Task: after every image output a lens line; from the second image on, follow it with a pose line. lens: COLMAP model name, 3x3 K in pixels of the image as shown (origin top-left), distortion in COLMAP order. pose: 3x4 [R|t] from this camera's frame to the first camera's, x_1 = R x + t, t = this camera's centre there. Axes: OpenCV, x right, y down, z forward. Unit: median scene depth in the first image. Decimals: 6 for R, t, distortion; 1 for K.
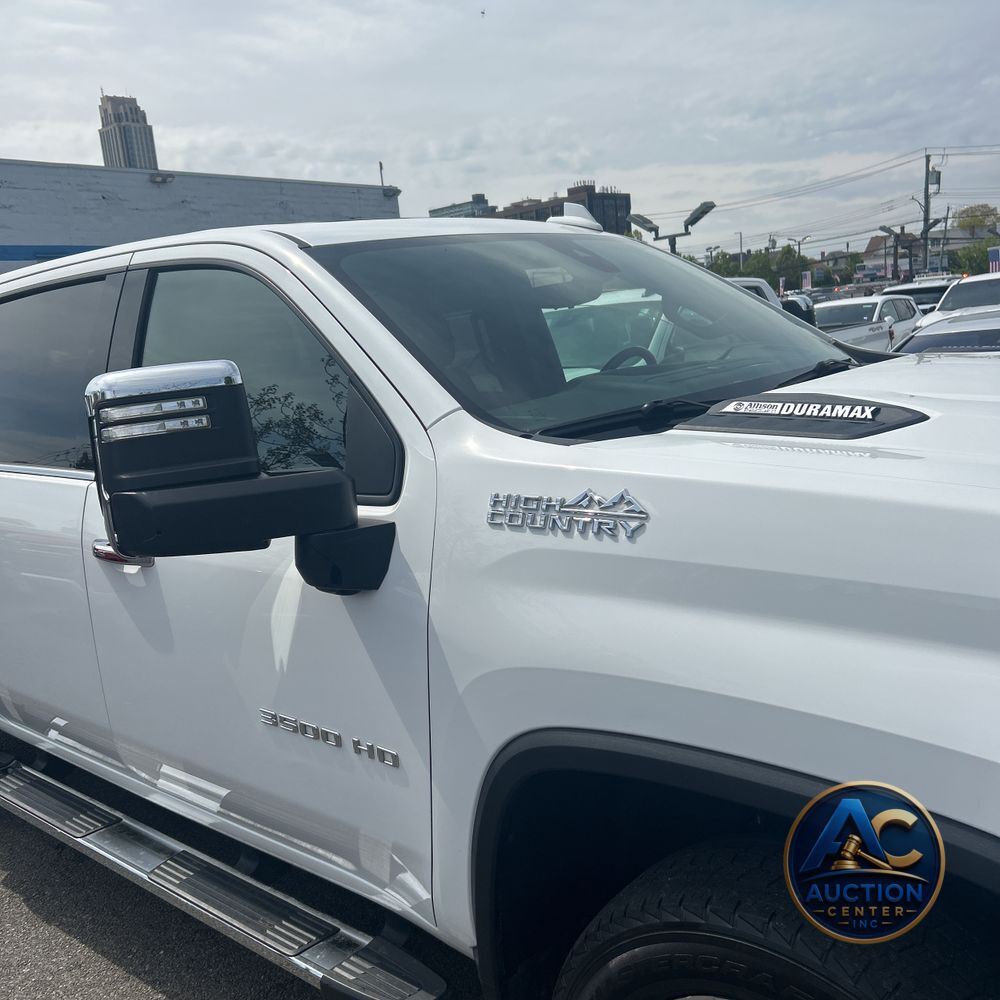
lens RADIAL K [[1016.1, 0, 499.8], [0, 1016.1, 507.4], [0, 0, 1]] dist [0.015486, -0.013803]
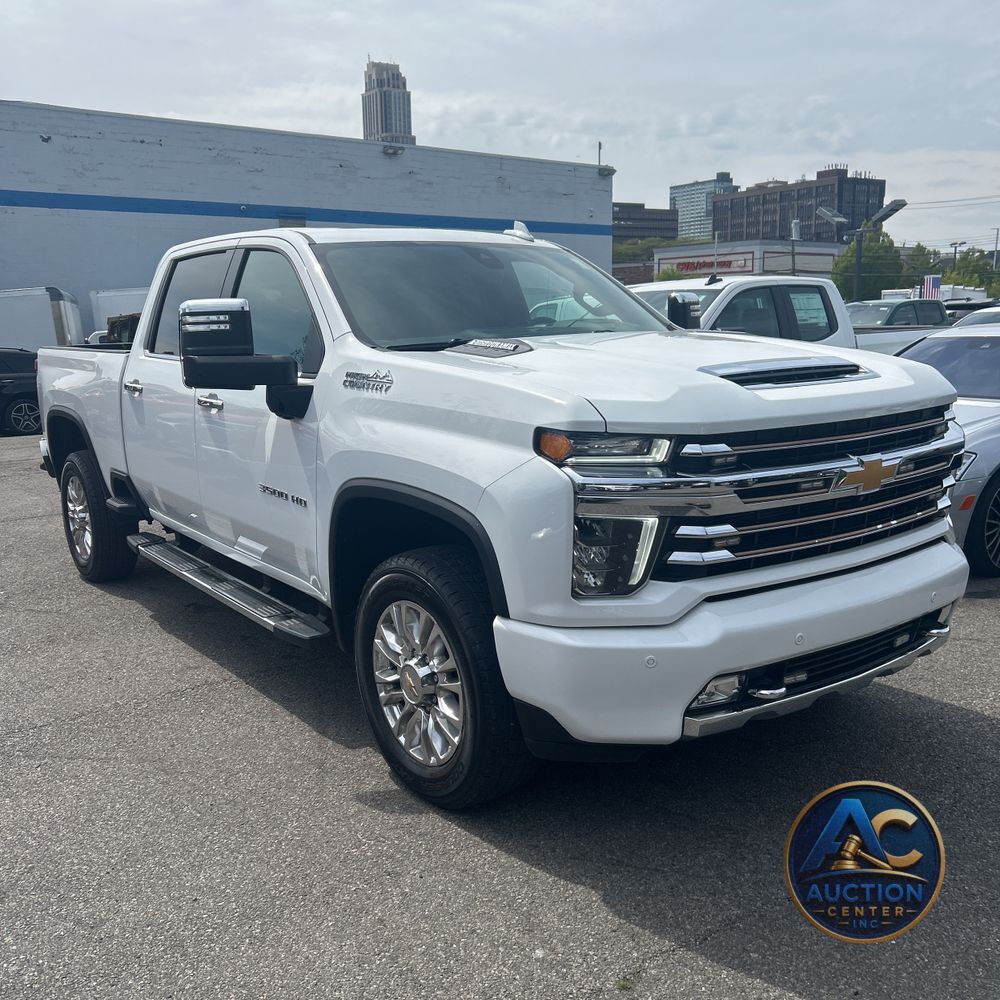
lens RADIAL K [[1010.6, 0, 495.7], [0, 1010.6, 498.4], [0, 0, 1]] dist [0.025703, -0.026008]
pose [[0.972715, 0.114974, -0.201510, 0.614993], [-0.111638, 0.993358, 0.027882, 0.128538], [0.203377, -0.004625, 0.979090, -0.820130]]
